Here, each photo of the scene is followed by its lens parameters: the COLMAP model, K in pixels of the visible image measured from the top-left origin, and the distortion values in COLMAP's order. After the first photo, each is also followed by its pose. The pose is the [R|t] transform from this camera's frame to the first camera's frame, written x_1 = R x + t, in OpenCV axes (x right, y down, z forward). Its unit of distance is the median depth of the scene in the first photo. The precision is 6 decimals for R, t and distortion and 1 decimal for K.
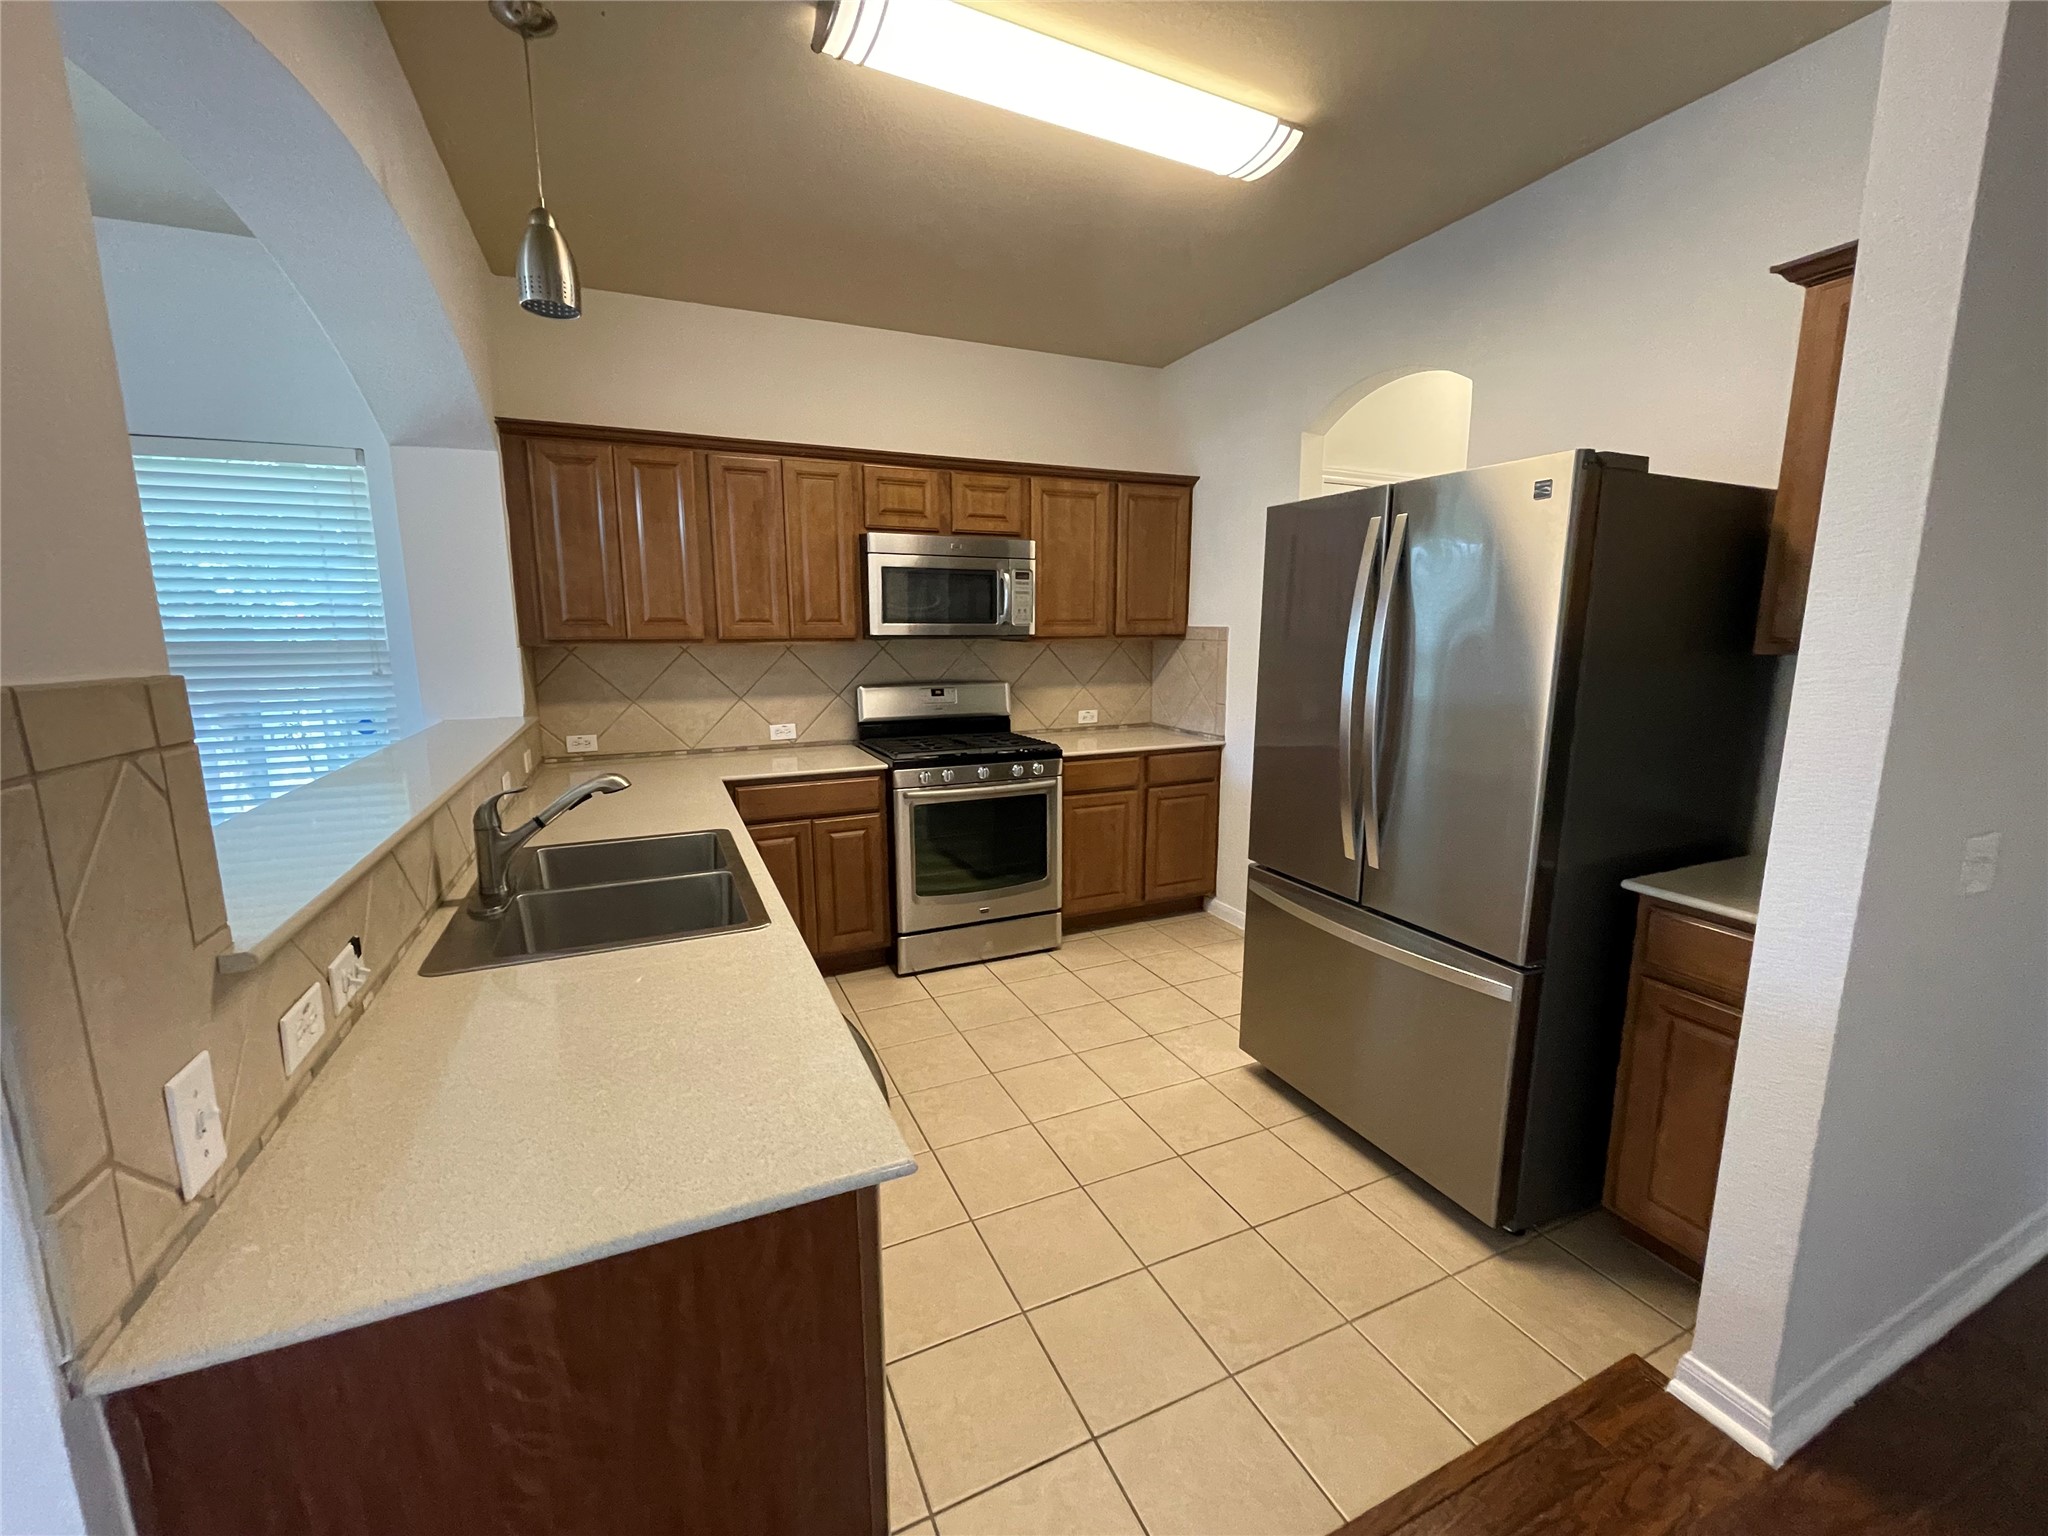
lens RADIAL K [[827.8, 0, 1014.4], [0, 827.8, 767.5], [0, 0, 1]] dist [0.000246, 0.001158]
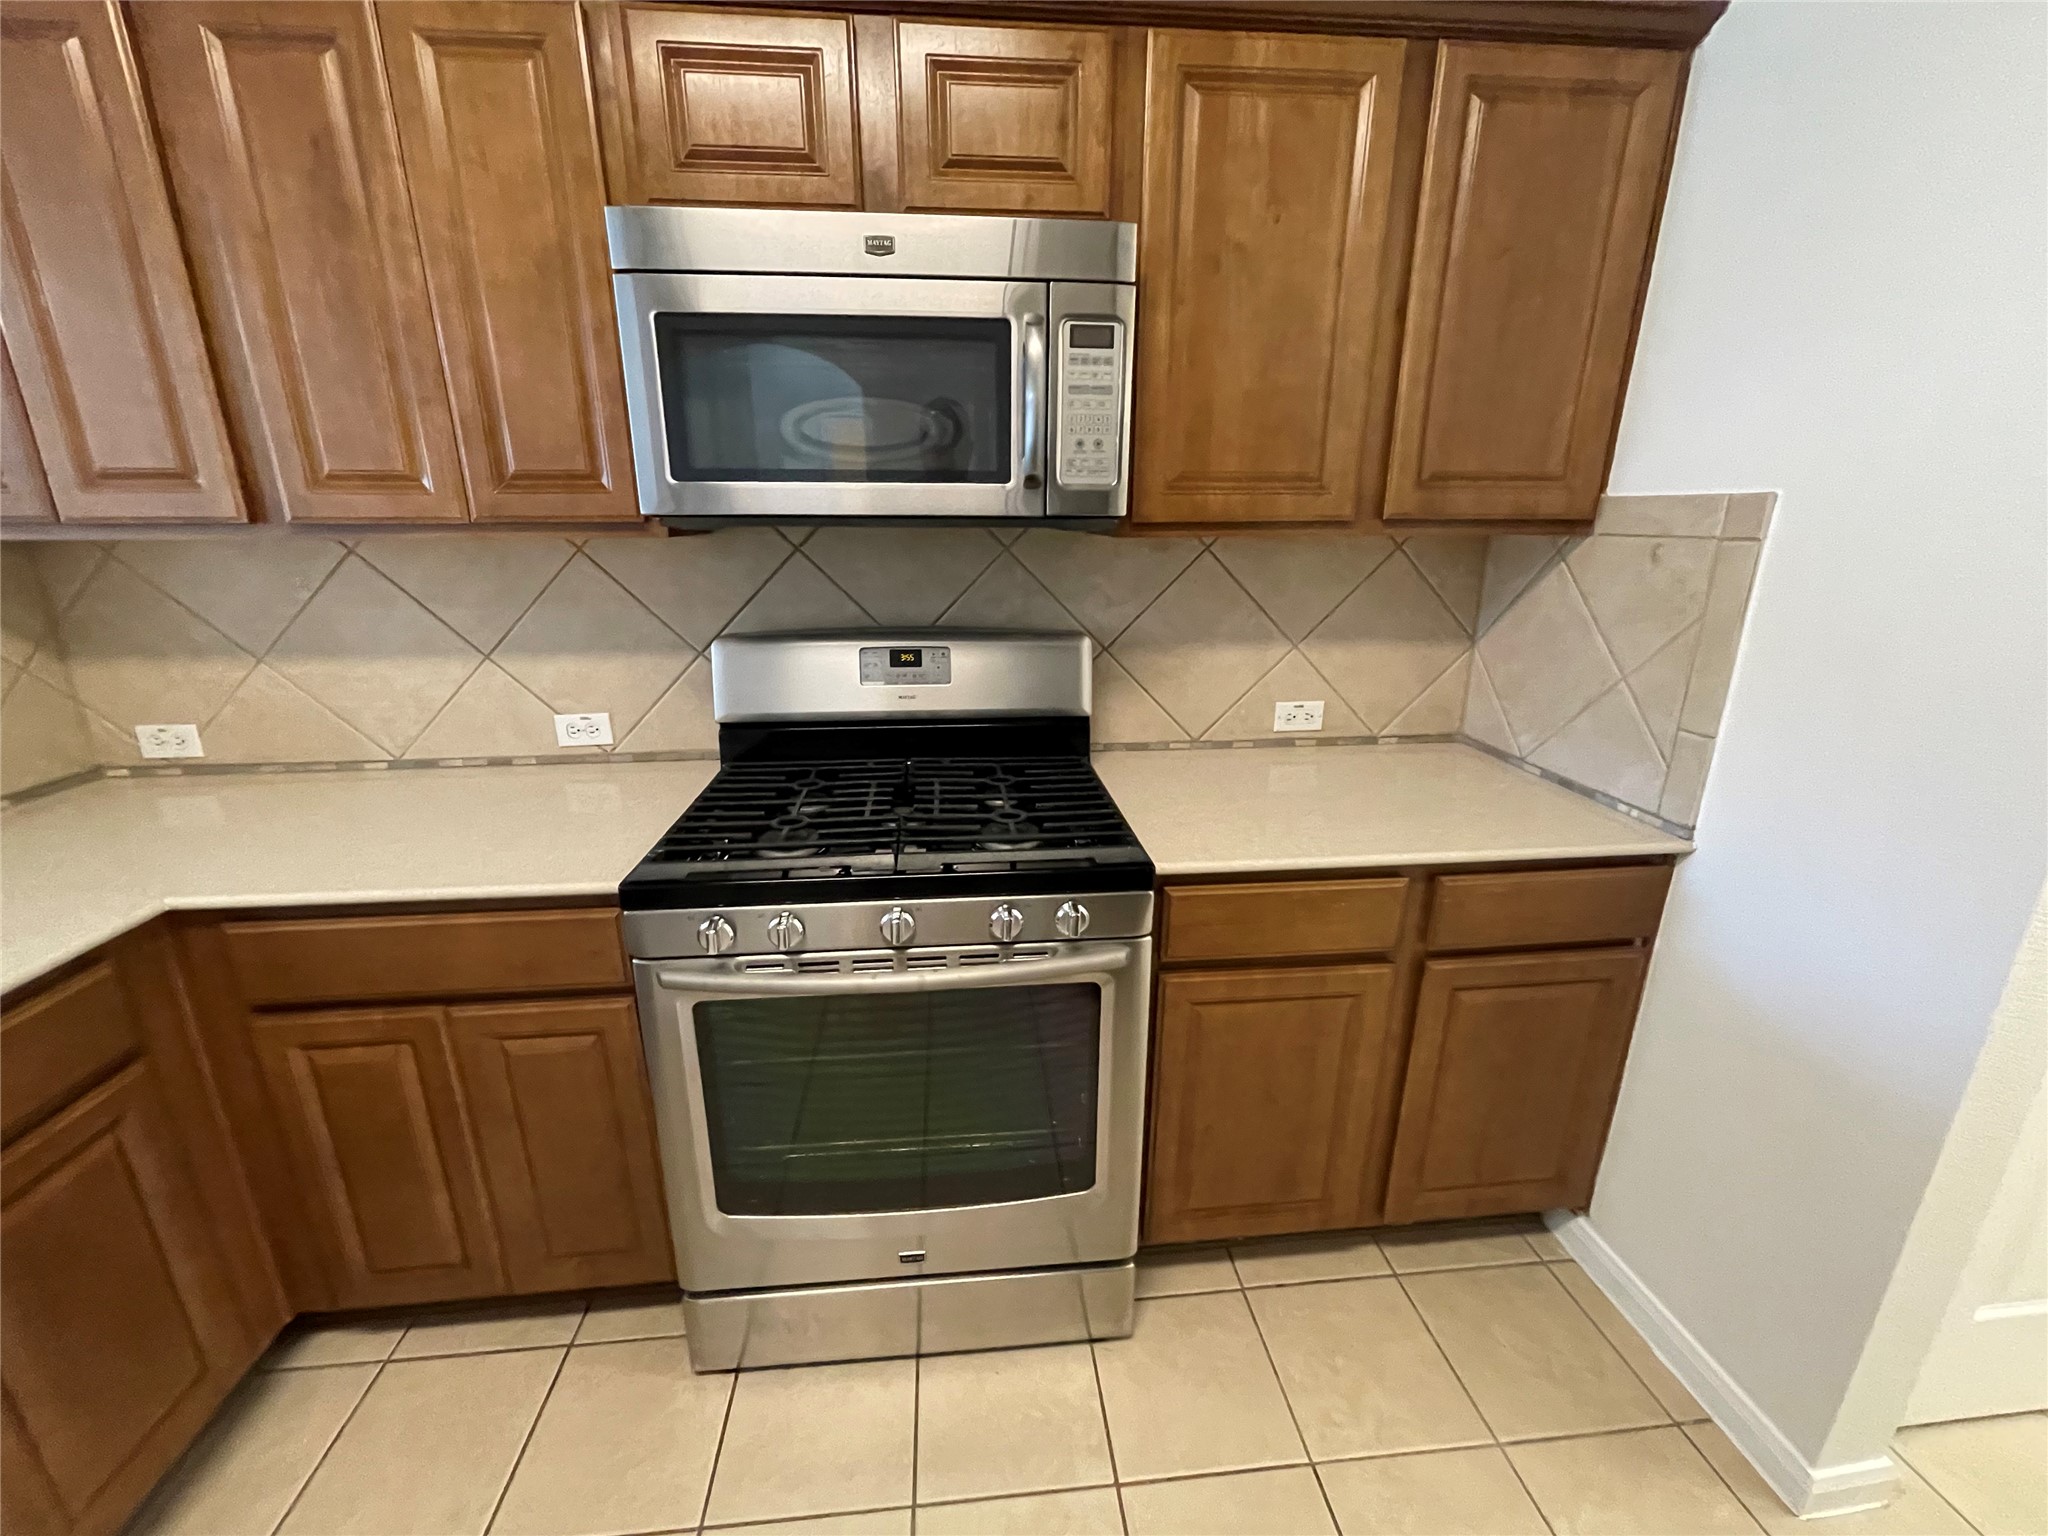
lens RADIAL K [[831.2, 0, 1026.6], [0, 831.2, 764.4], [0, 0, 1]] dist [-0.001698, 0.000003]
pose [[0.948842, 0.093098, -0.301715, 0.098093], [-0.054716, 0.989568, 0.133272, -0.097047], [0.310975, -0.109945, 0.944037, 0.615381]]
